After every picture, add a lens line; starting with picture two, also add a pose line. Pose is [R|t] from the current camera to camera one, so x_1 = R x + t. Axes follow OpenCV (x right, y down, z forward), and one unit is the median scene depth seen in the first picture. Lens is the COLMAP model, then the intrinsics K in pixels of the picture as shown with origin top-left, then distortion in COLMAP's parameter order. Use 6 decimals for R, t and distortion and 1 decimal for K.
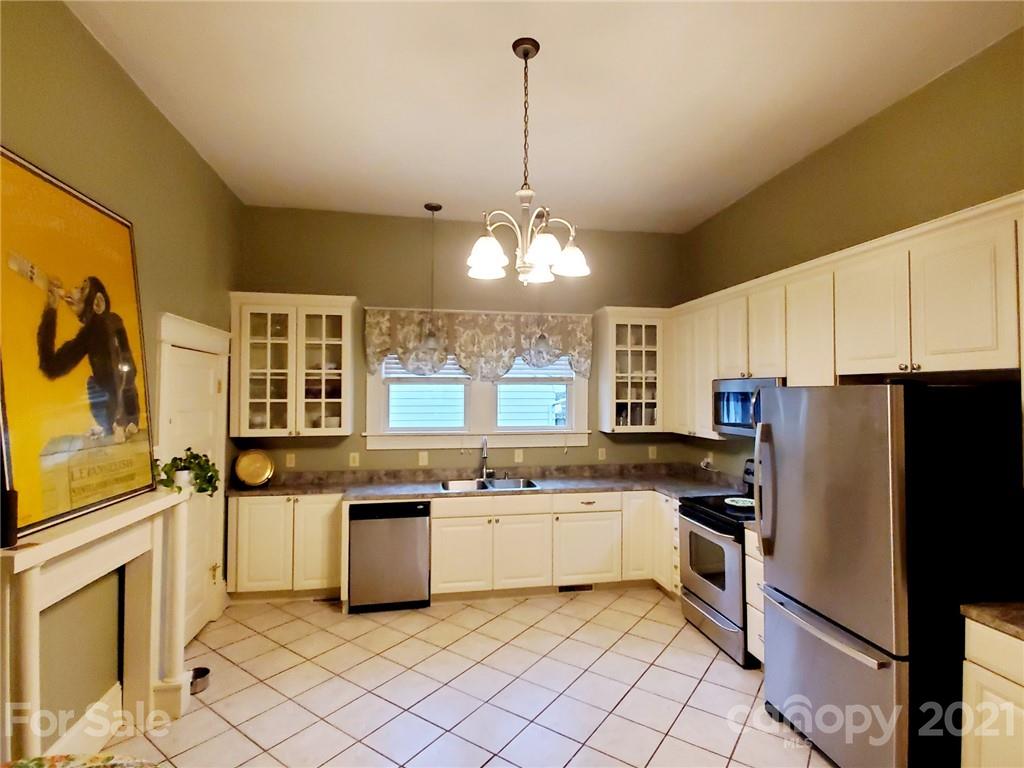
lens RADIAL K [[511.9, 0, 518.7], [0, 511.9, 382.6], [0, 0, 1]] dist [-0.000501, 0.000090]
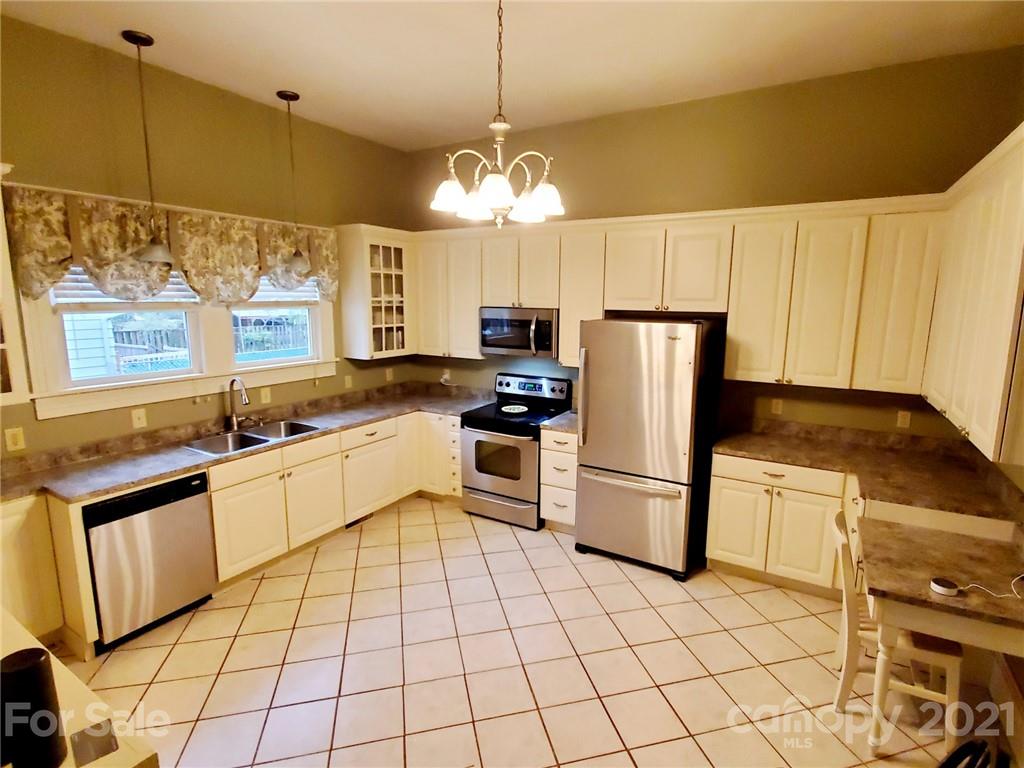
lens RADIAL K [[511.9, 0, 518.7], [0, 511.9, 382.6], [0, 0, 1]] dist [-0.000501, 0.000090]
pose [[0.658433, -0.118454, 0.743259, -0.368551], [-0.022787, 0.983947, 0.177000, -0.038235], [-0.752294, -0.133479, 0.645164, 0.159083]]
